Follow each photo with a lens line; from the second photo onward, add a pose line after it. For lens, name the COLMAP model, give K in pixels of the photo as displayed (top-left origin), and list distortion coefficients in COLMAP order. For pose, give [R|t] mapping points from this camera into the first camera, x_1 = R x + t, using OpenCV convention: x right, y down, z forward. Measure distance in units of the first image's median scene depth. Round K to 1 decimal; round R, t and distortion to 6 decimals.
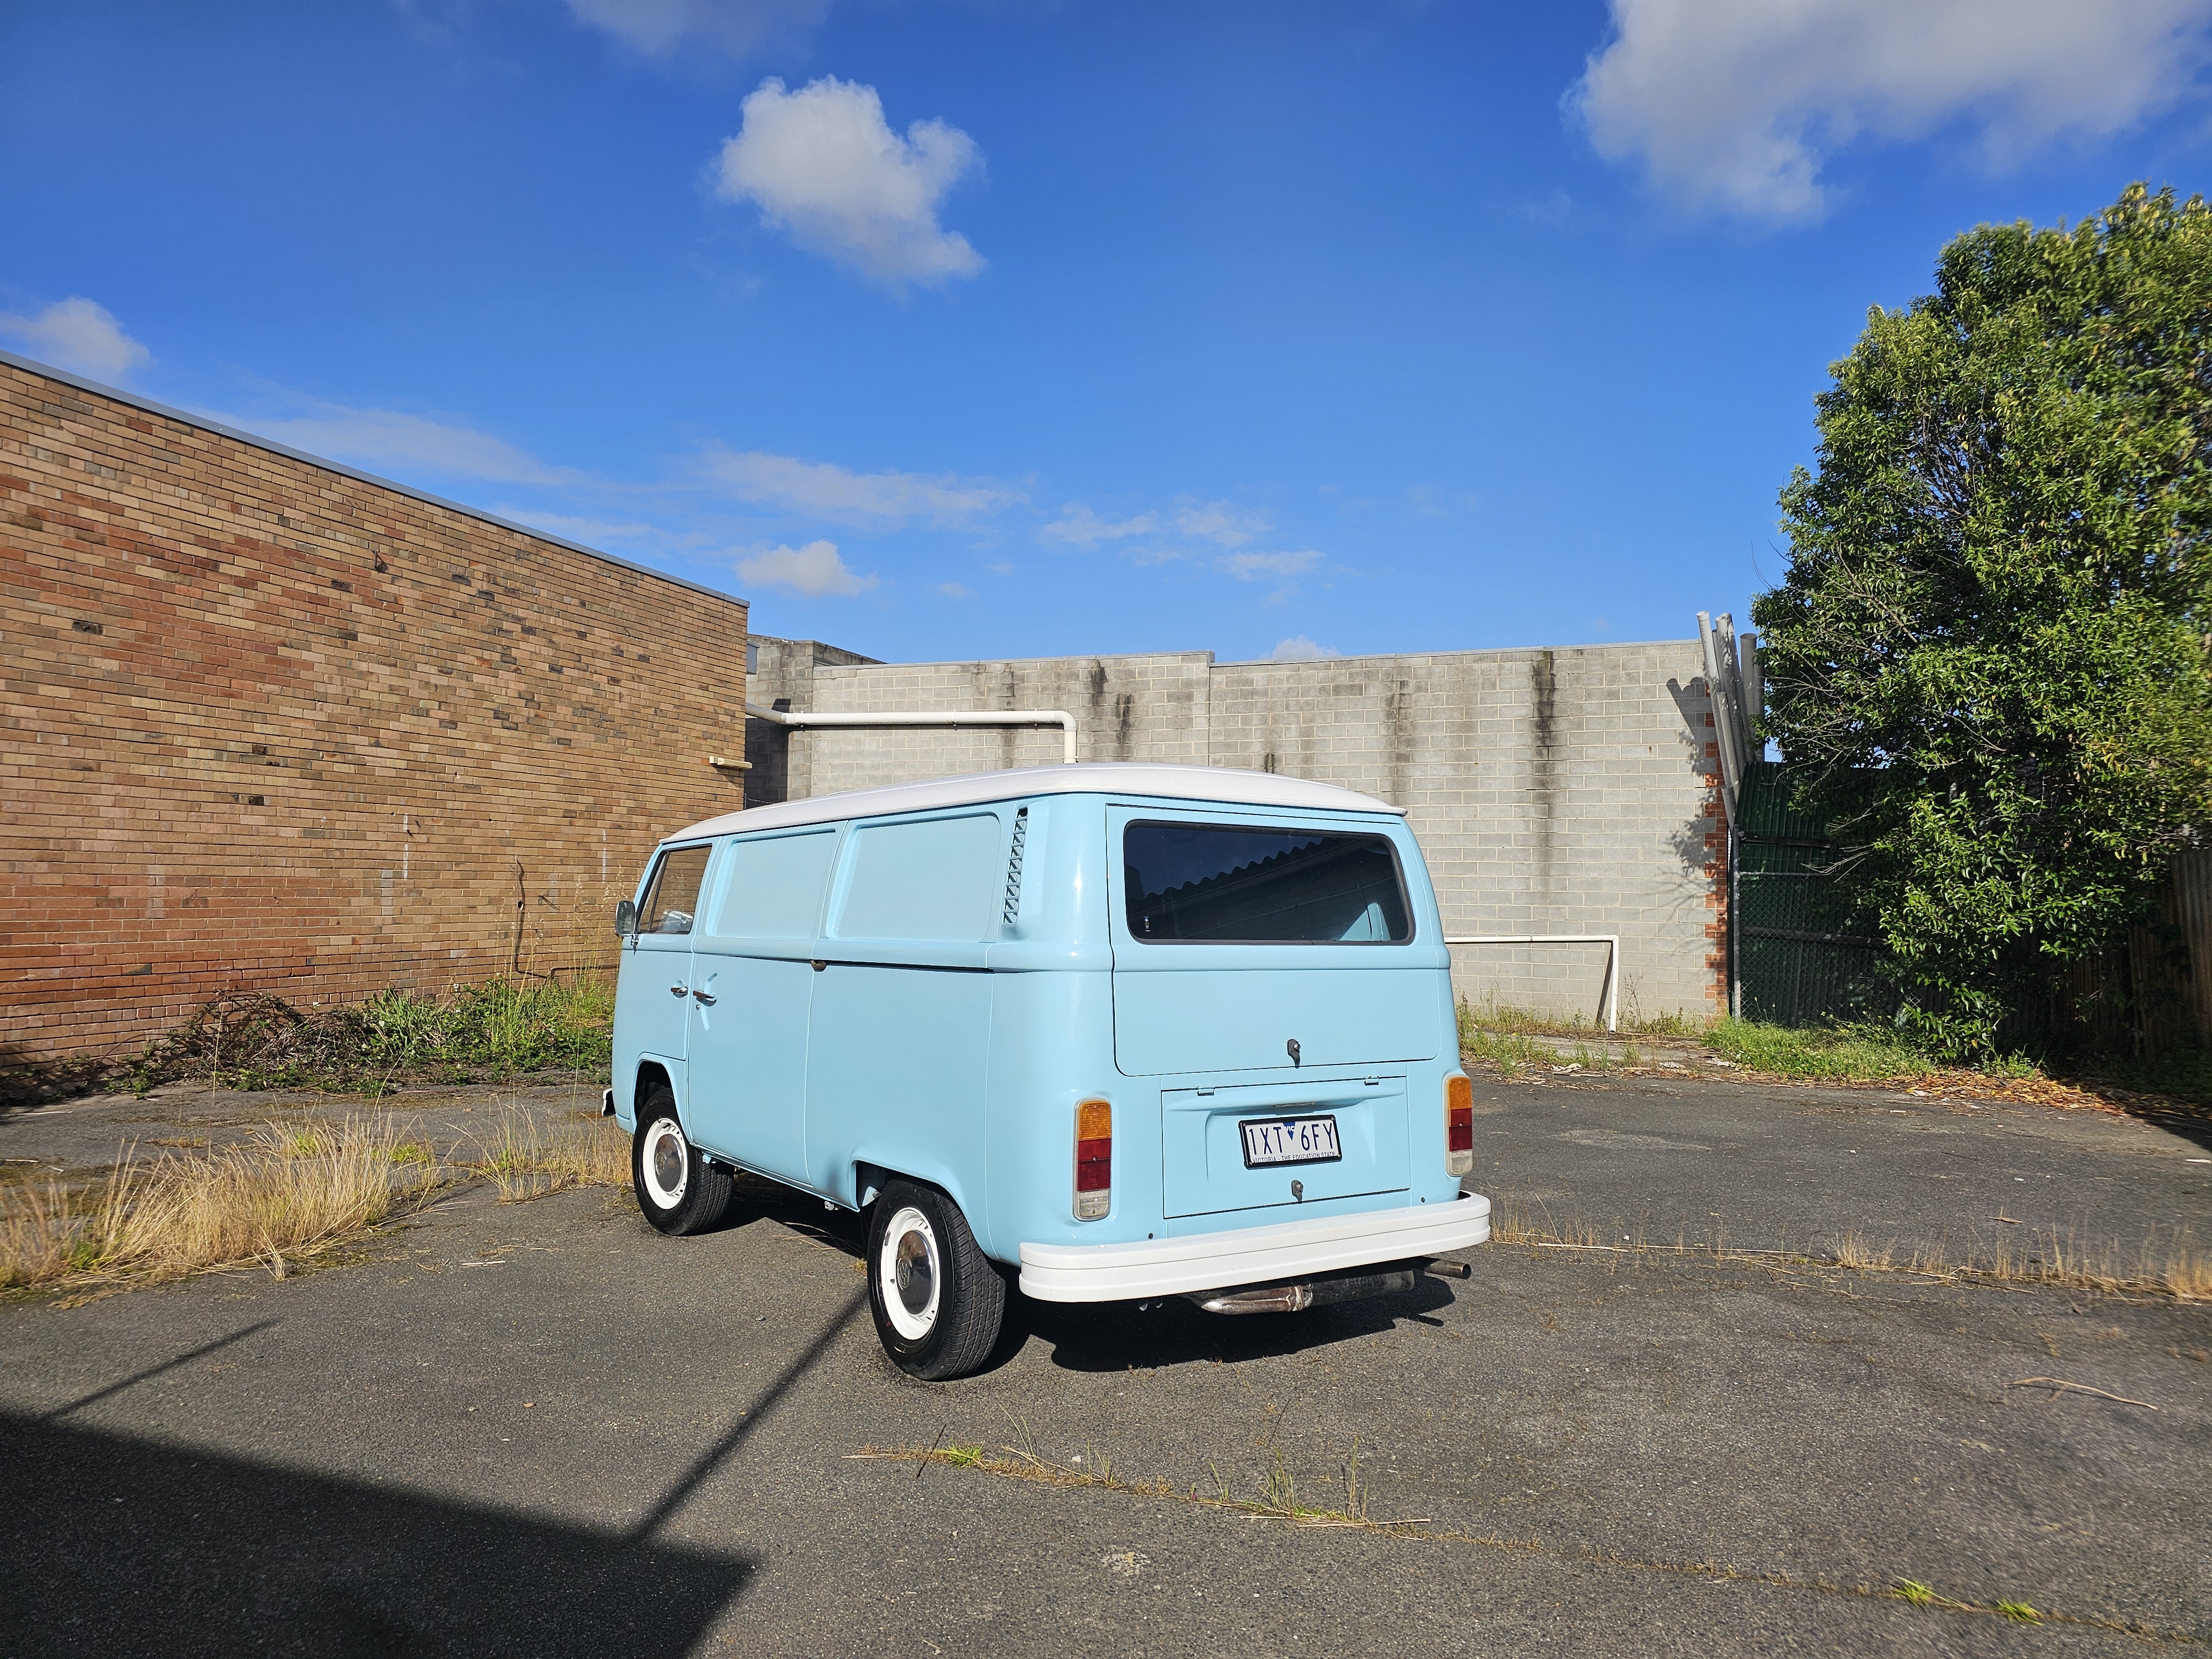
lens RADIAL K [[1467.7, 0, 1105.8], [0, 1467.7, 824.5], [0, 0, 1]] dist [0.025557, -0.011729]
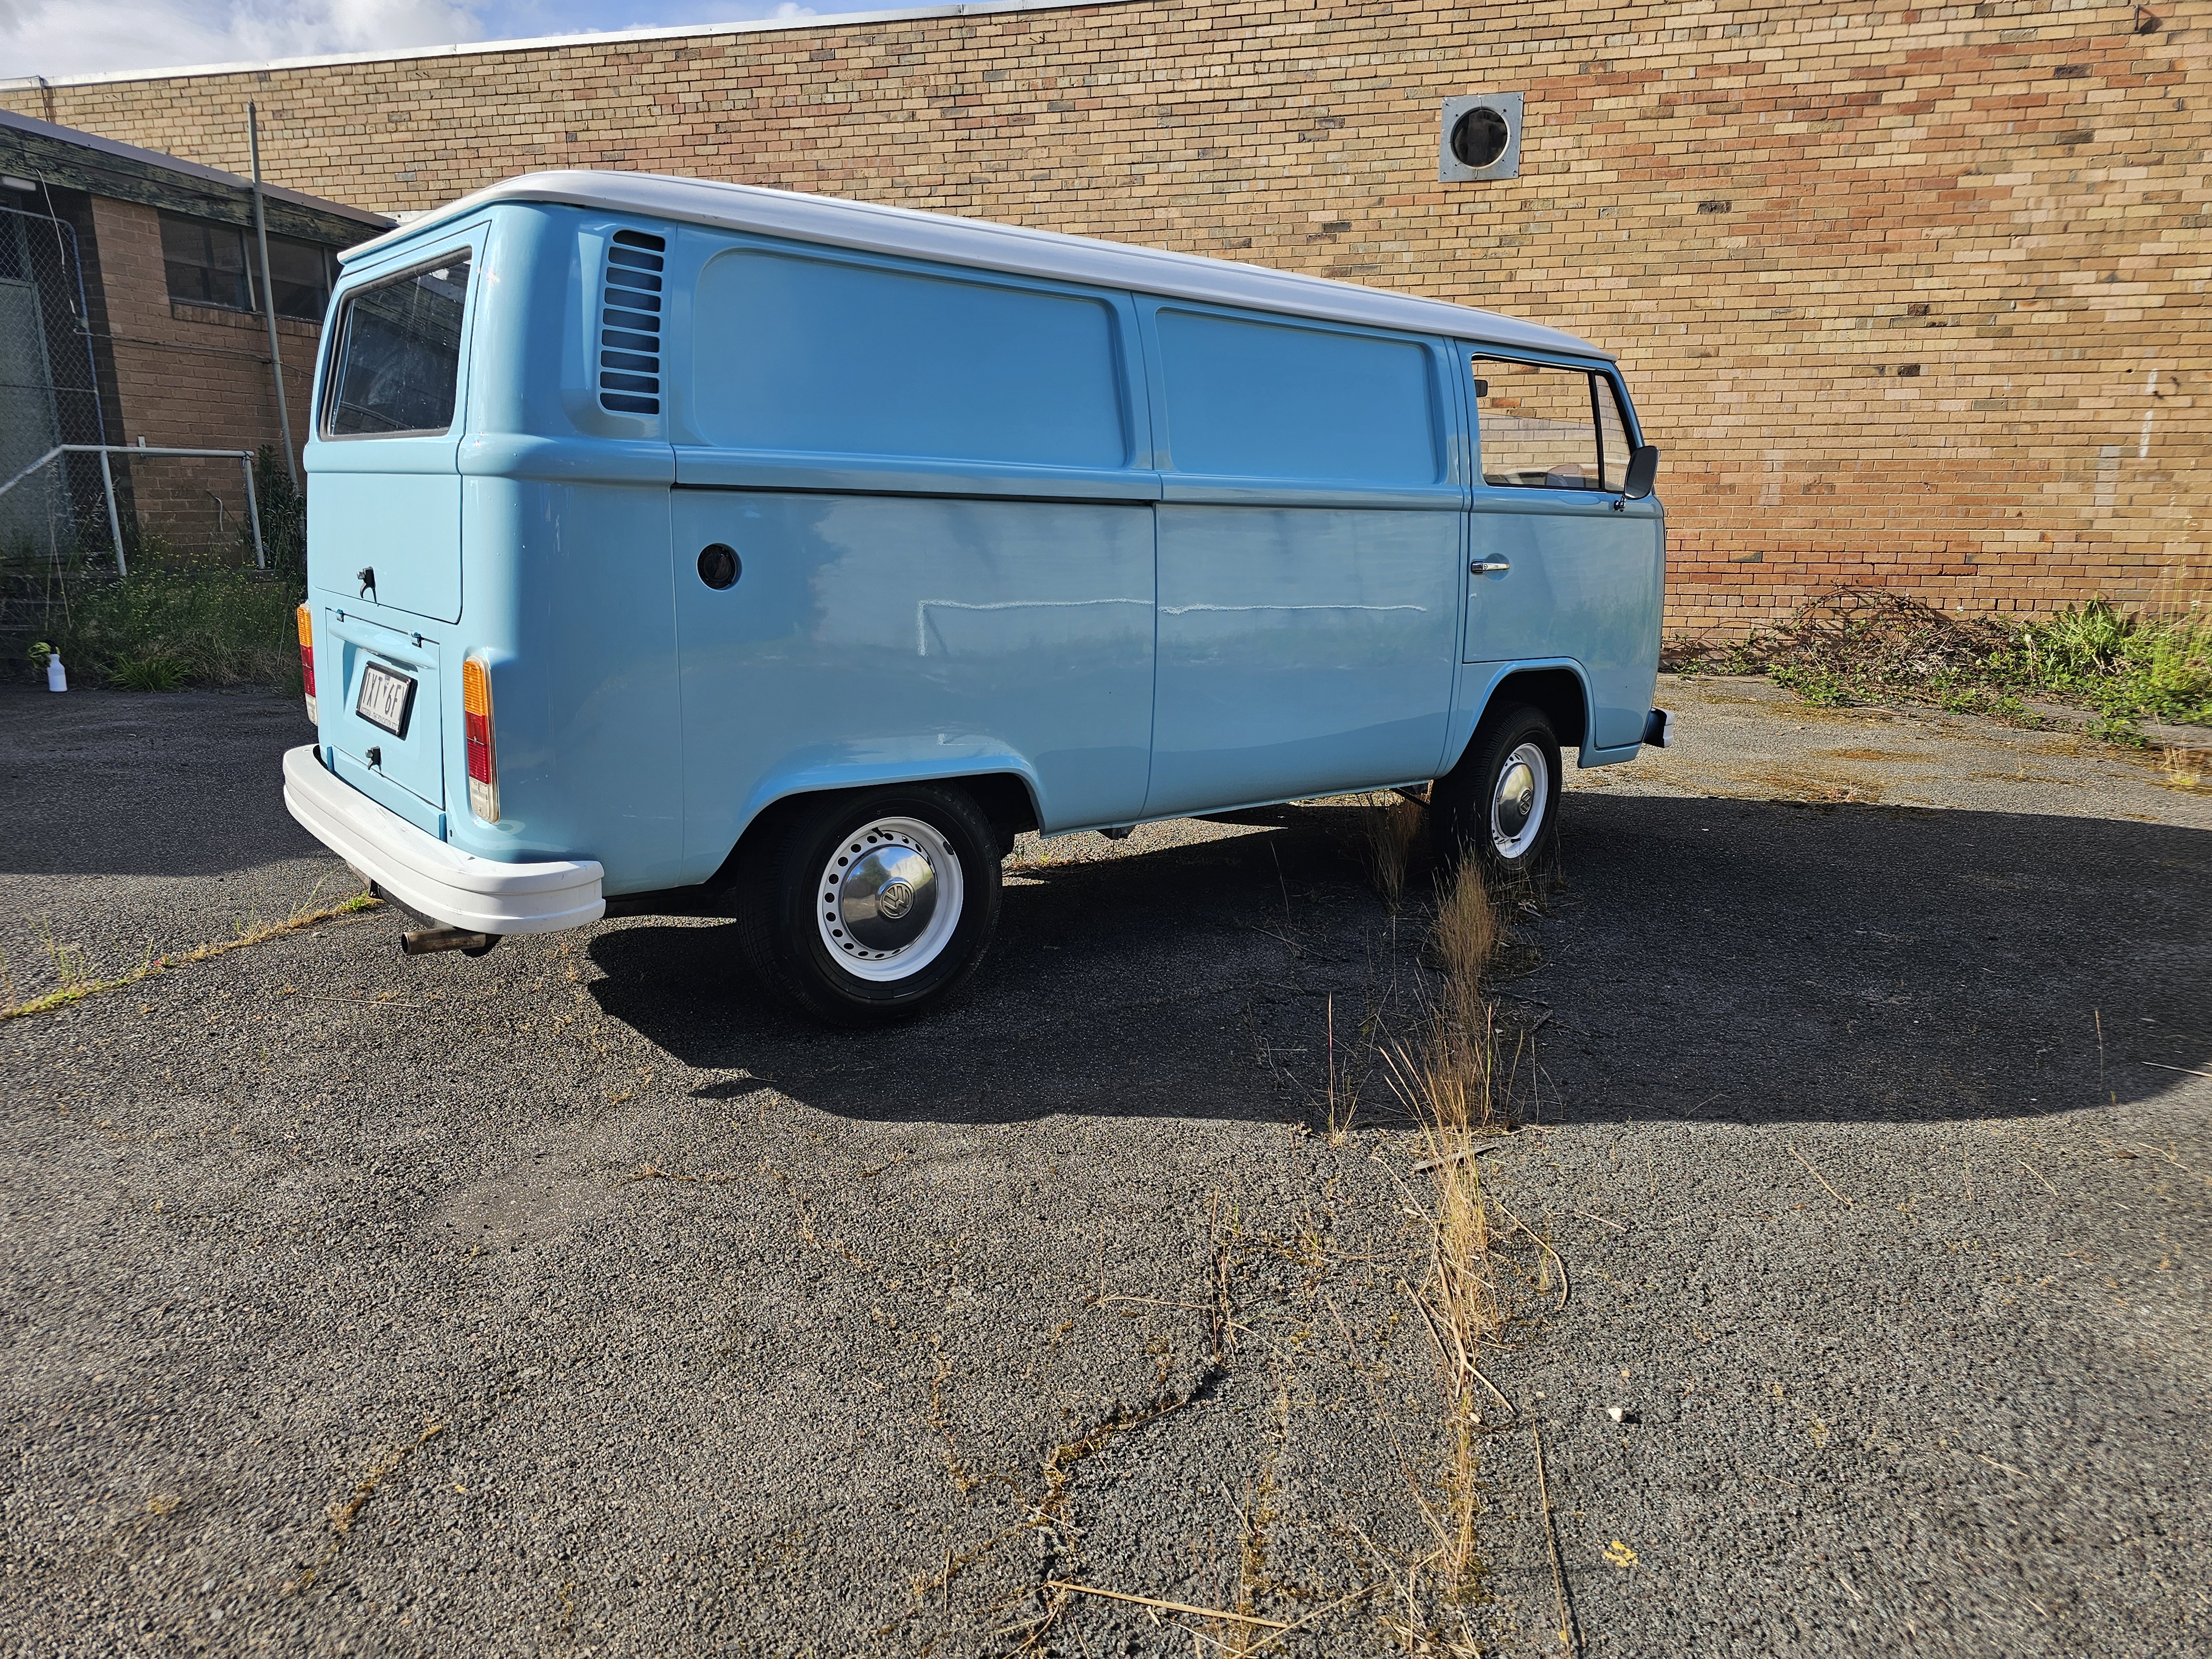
lens RADIAL K [[1467.7, 0, 1098.0], [0, 1467.7, 820.8], [0, 0, 1]] dist [0.025557, -0.011729]
pose [[0.084543, 0.198650, -0.976417, 0.303463], [0.042753, 0.978300, 0.202735, 0.047223], [0.995502, -0.058884, 0.074215, 0.439793]]
